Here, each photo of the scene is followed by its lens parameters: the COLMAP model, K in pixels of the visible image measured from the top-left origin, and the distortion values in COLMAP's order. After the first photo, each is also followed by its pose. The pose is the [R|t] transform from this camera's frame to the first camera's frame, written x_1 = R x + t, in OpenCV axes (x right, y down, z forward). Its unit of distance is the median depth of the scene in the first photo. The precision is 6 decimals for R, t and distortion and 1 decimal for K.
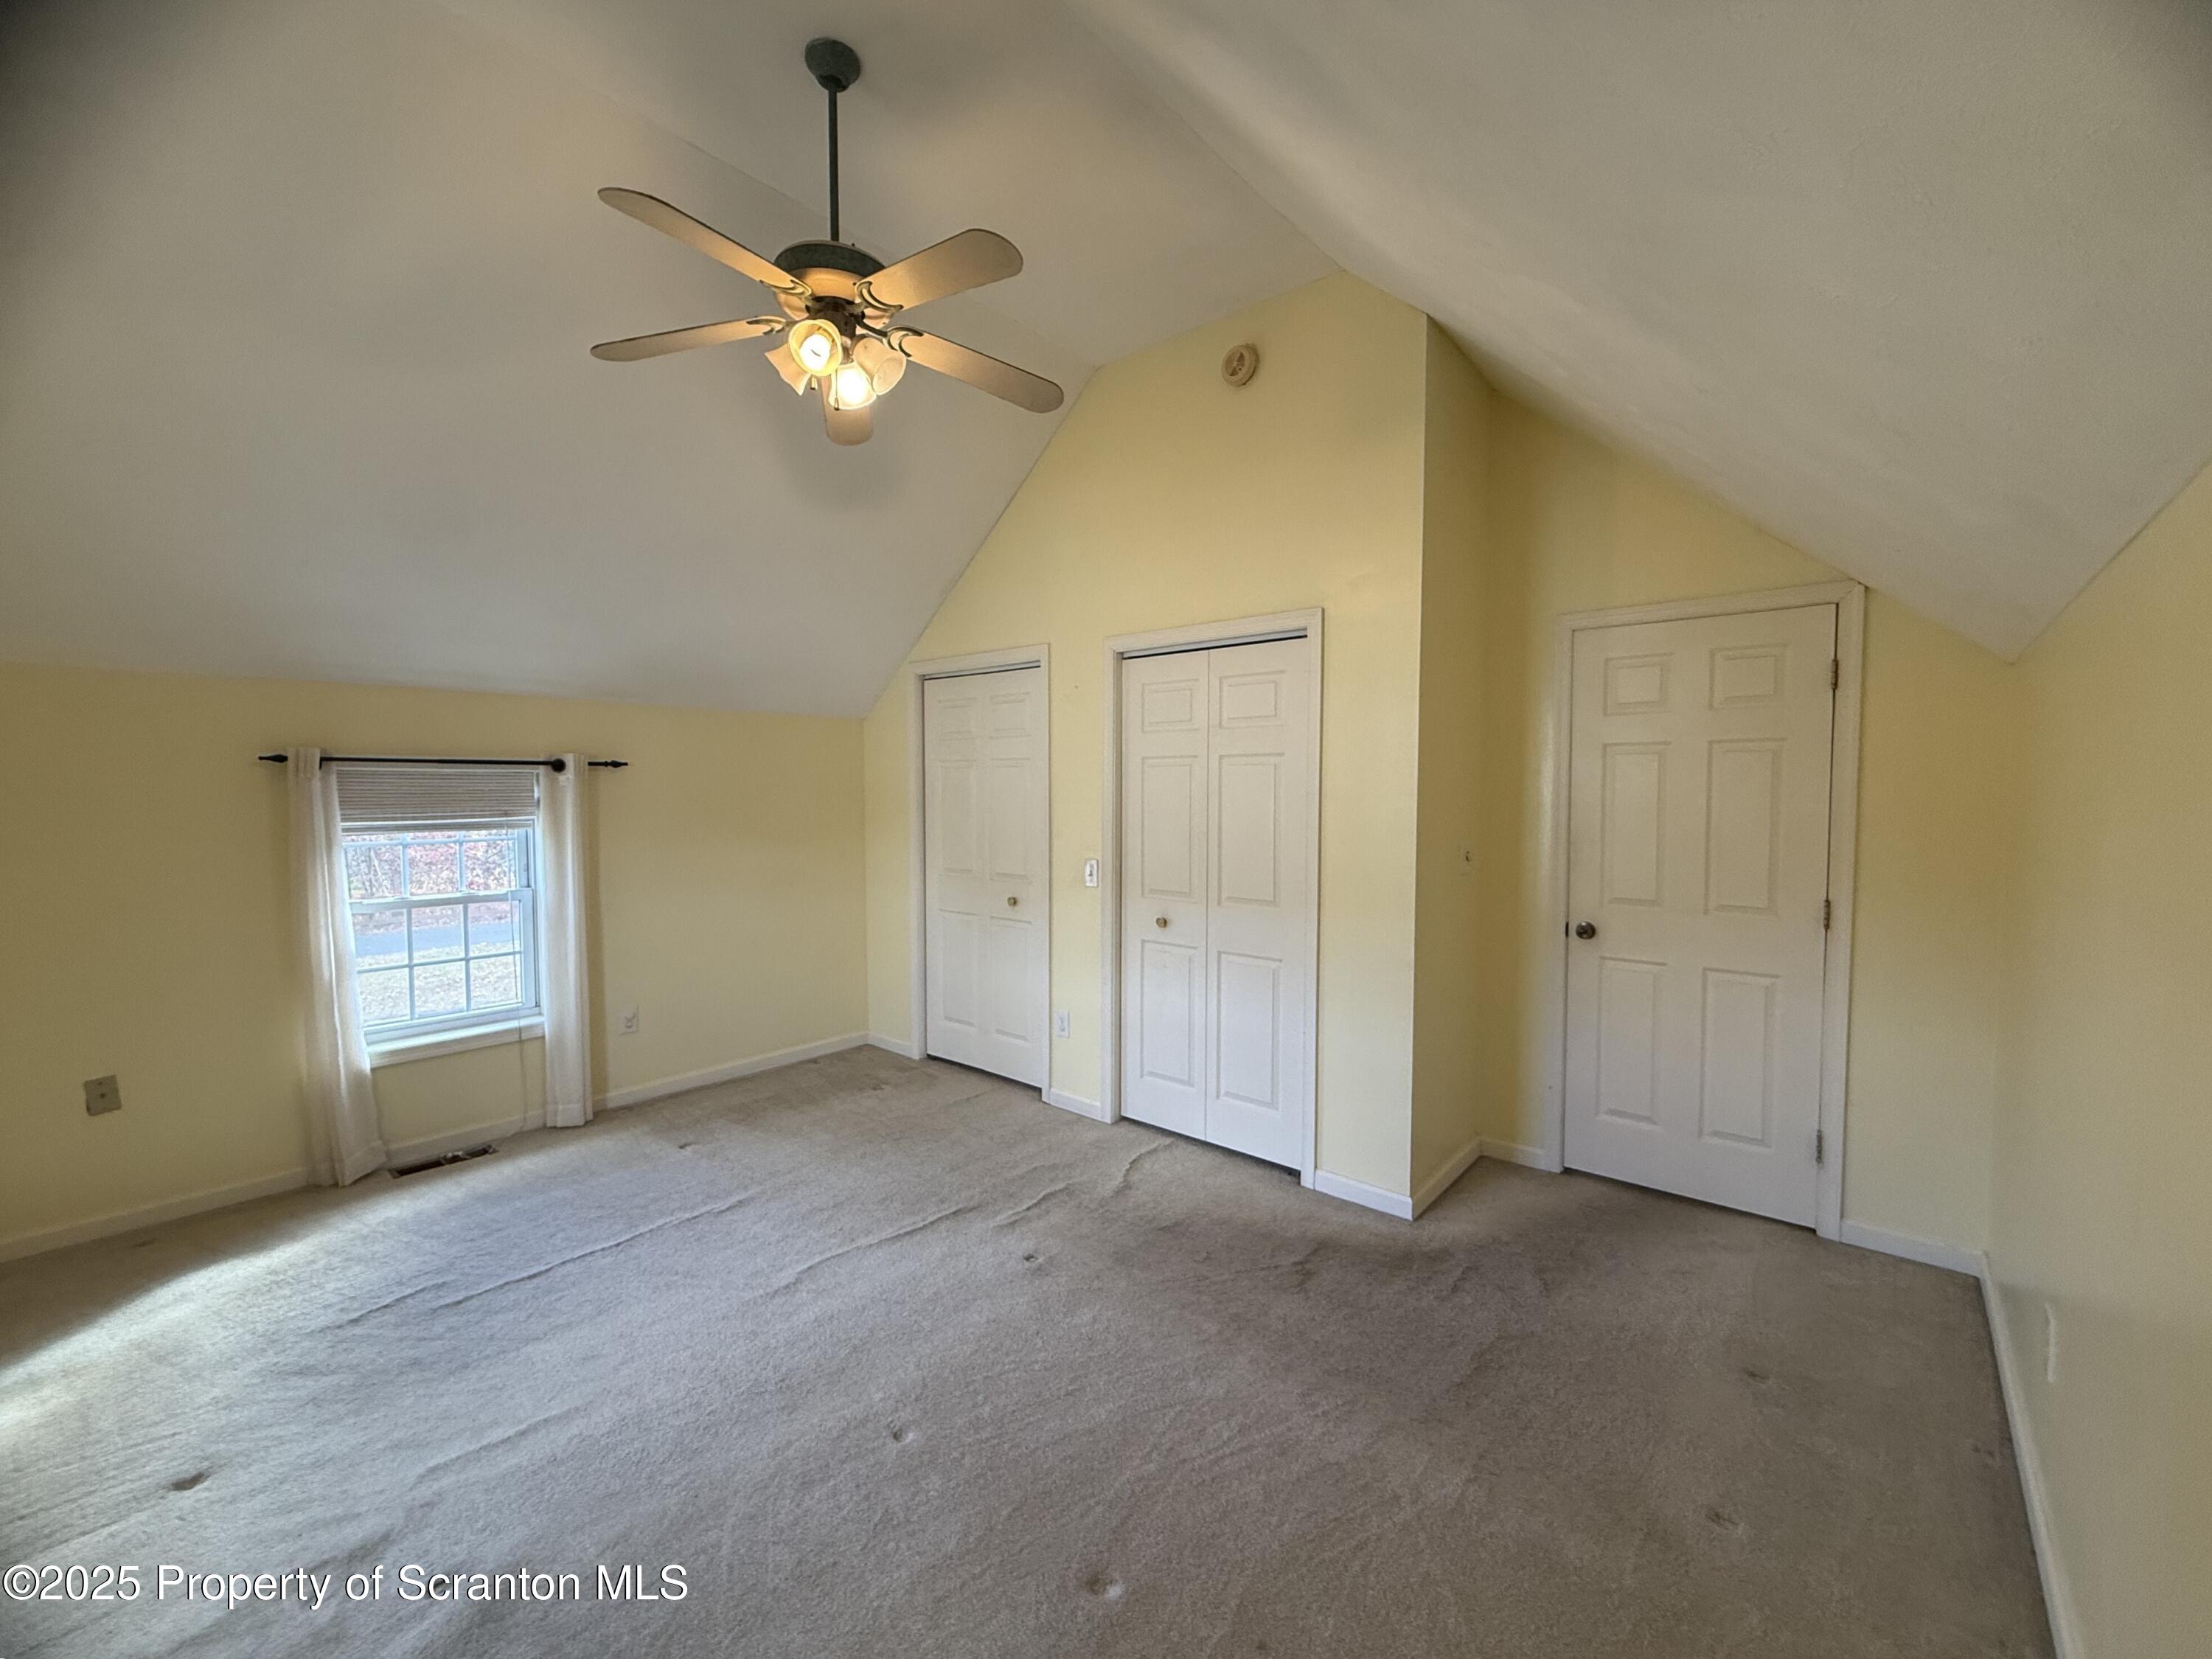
lens RADIAL K [[895.0, 0, 1104.6], [0, 895.0, 826.1], [0, 0, 1]] dist [-0.001930, 0.000078]
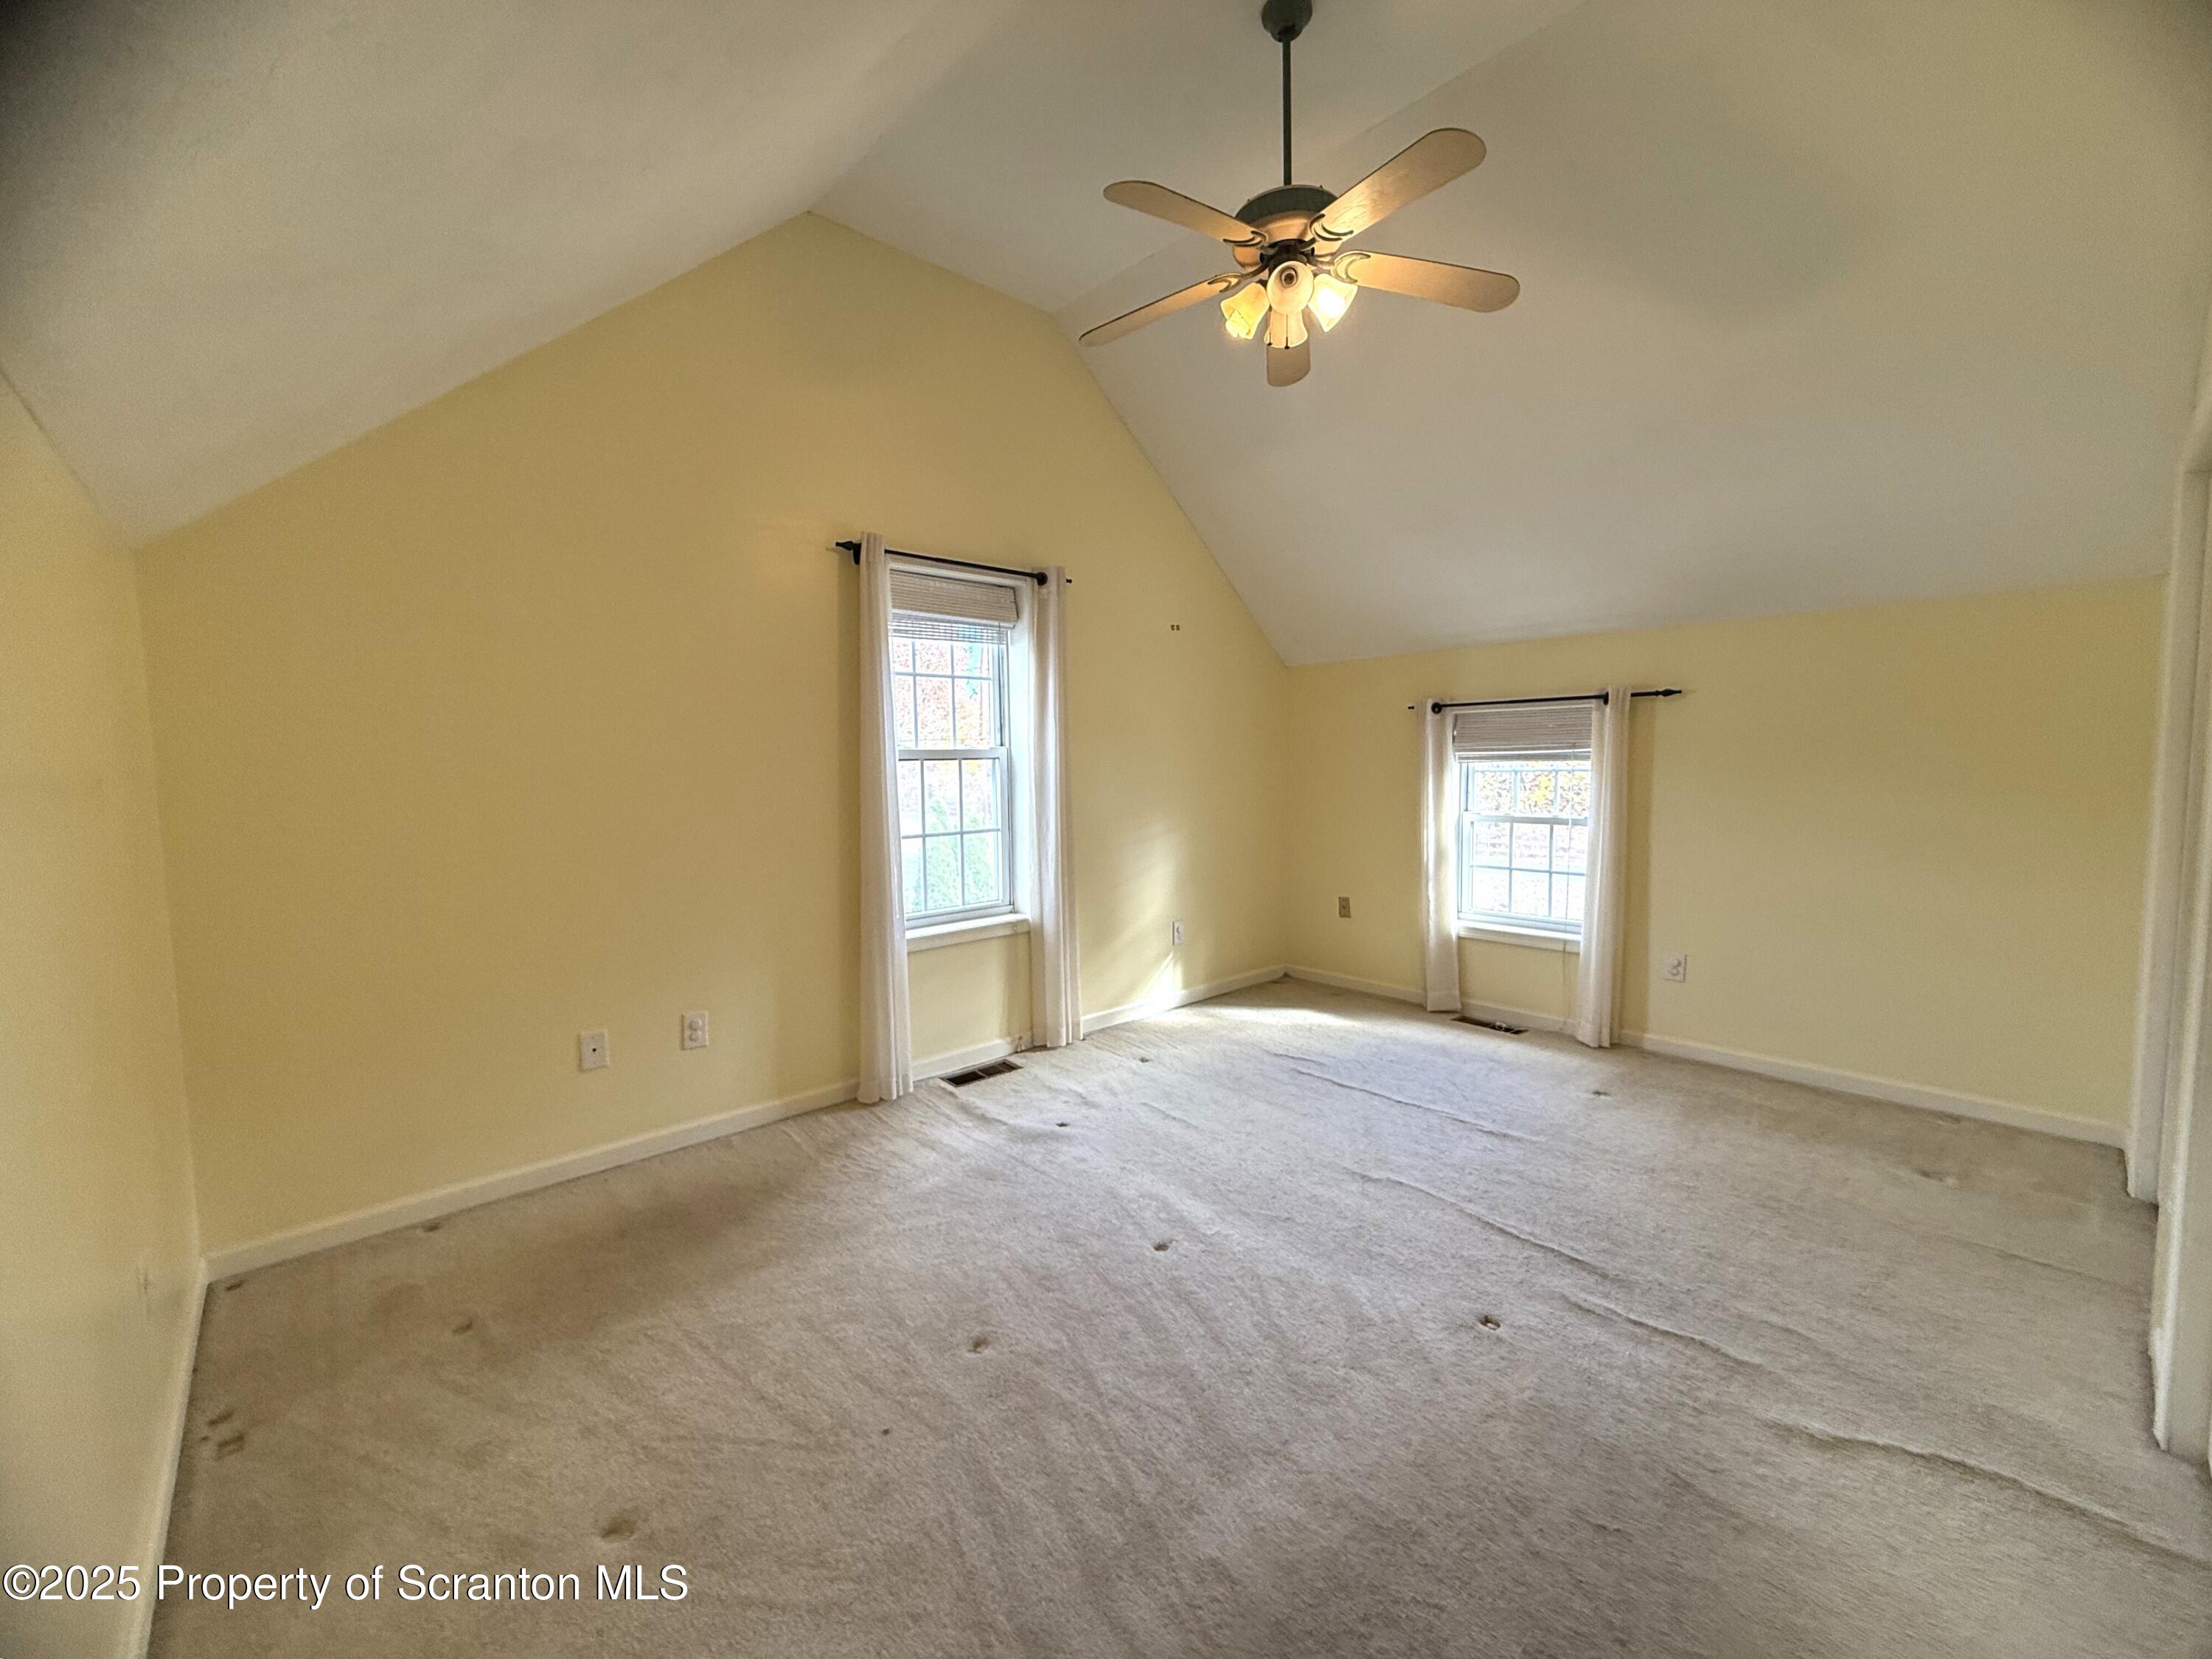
lens RADIAL K [[895.0, 0, 1106.2], [0, 895.0, 828.9], [0, 0, 1]] dist [-0.001930, 0.000078]
pose [[-0.124942, 0.077013, -0.989171, 0.546493], [-0.028030, 0.996311, 0.081109, 0.016075], [0.991768, 0.037860, -0.122323, 0.618605]]
